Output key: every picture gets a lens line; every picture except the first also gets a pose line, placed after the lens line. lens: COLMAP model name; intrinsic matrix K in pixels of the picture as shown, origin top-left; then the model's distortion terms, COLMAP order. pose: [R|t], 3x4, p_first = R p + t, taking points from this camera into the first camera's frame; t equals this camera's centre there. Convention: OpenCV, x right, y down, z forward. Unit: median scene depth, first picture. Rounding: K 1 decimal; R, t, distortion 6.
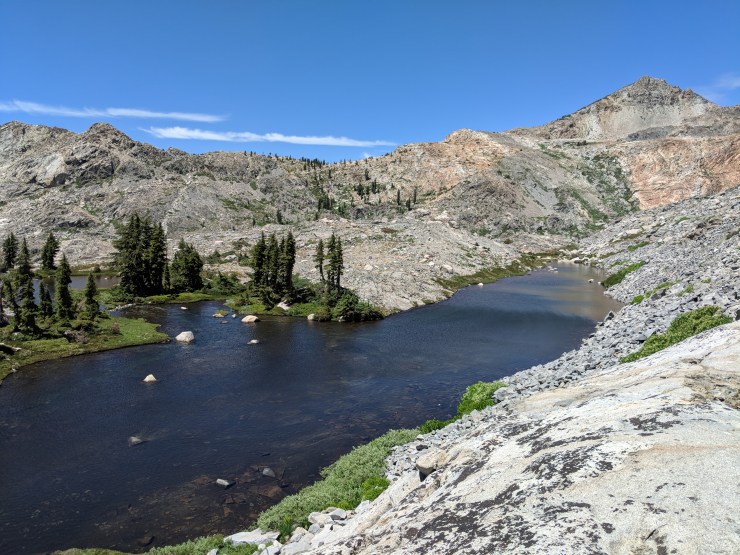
lens RADIAL K [[576.2, 0, 388.7], [0, 576.2, 279.9], [0, 0, 1]] dist [0.066339, -0.138718]
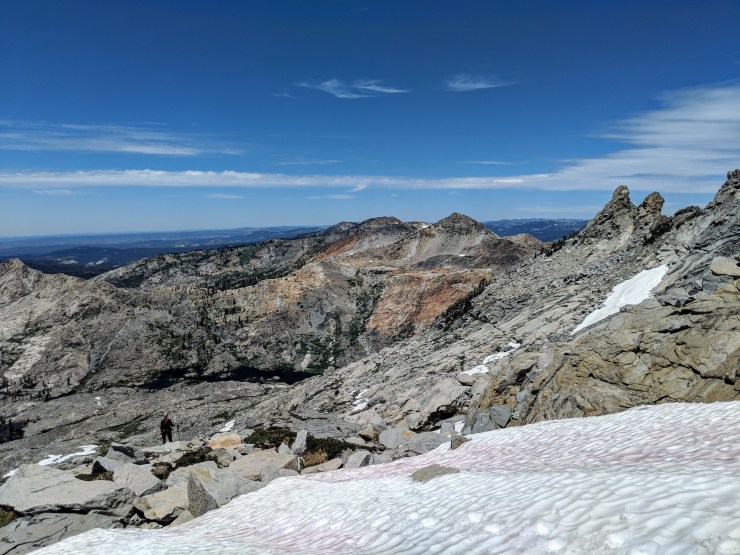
lens RADIAL K [[576.2, 0, 373.0], [0, 576.2, 282.7], [0, 0, 1]] dist [0.066339, -0.138718]
pose [[0.986291, 0.010344, -0.164693, 0.771779], [-0.010049, 0.999946, 0.002620, -0.273924], [0.164711, -0.000929, 0.986341, -0.831092]]
